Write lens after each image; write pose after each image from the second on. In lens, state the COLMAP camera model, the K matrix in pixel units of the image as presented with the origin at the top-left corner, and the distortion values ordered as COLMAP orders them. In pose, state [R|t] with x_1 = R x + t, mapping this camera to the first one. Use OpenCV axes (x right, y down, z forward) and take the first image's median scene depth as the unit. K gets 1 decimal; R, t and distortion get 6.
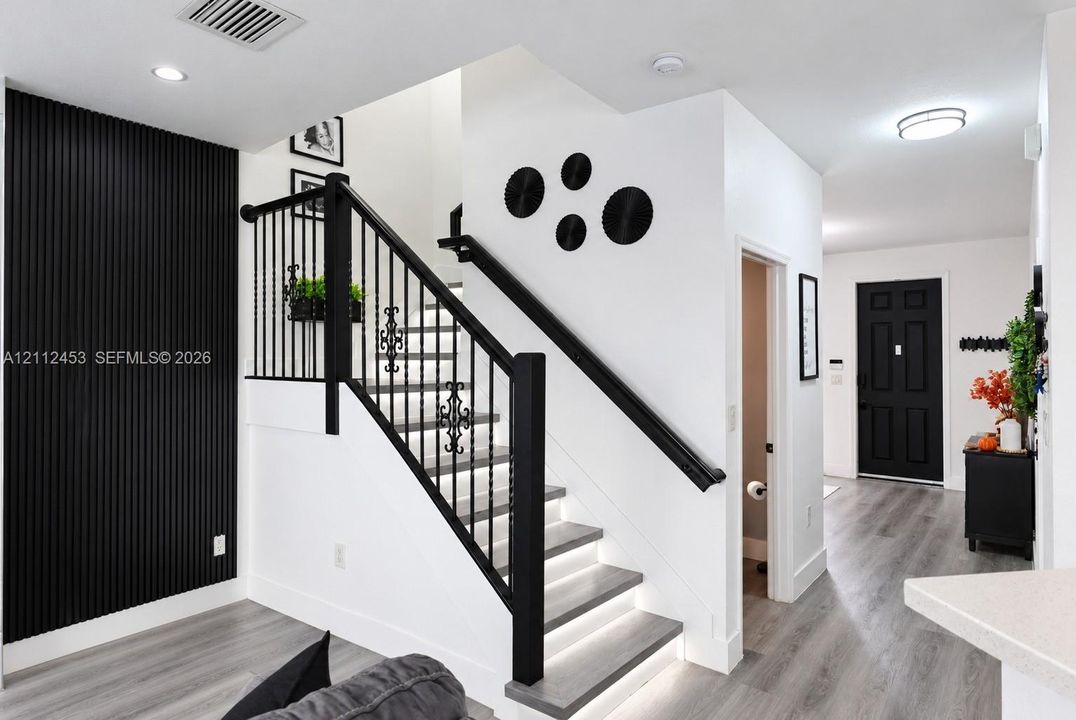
lens RADIAL K [[605.0, 0, 532.3], [0, 605.0, 347.5], [0, 0, 1]] dist [0.017139, -0.008685]
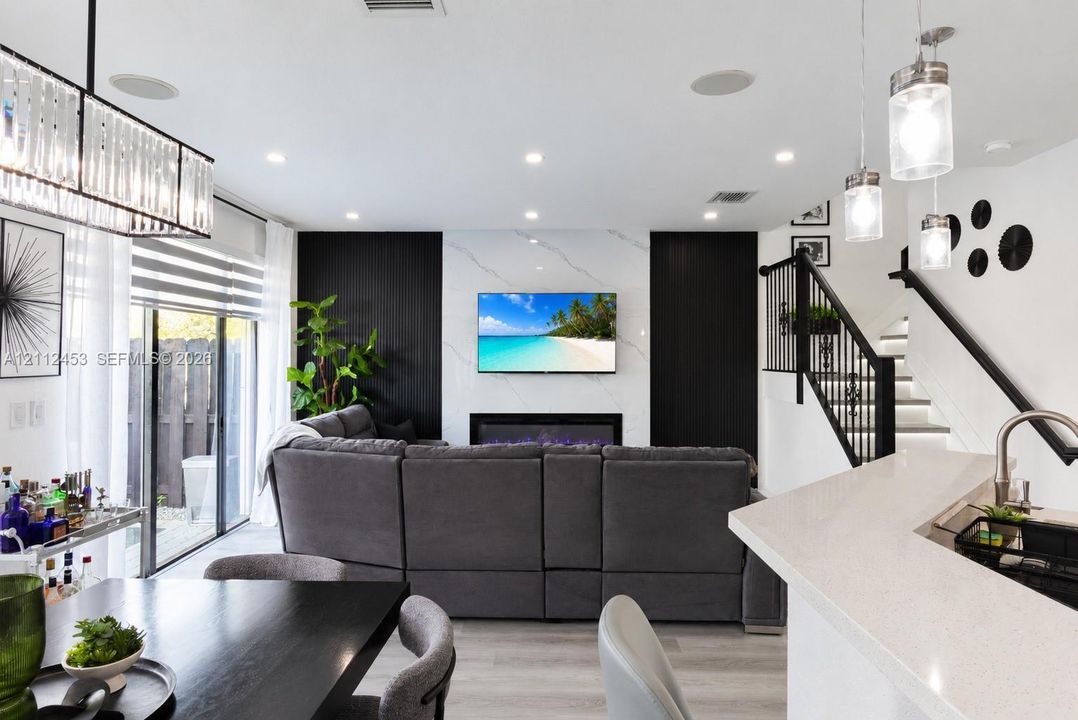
lens RADIAL K [[606.1, 0, 538.1], [0, 606.1, 349.4], [0, 0, 1]] dist [0.017139, -0.008685]
pose [[0.594971, -0.008006, -0.803708, 0.520531], [0.012779, 0.999918, -0.000500, -0.014783], [0.803646, -0.009973, 0.595024, -0.504004]]
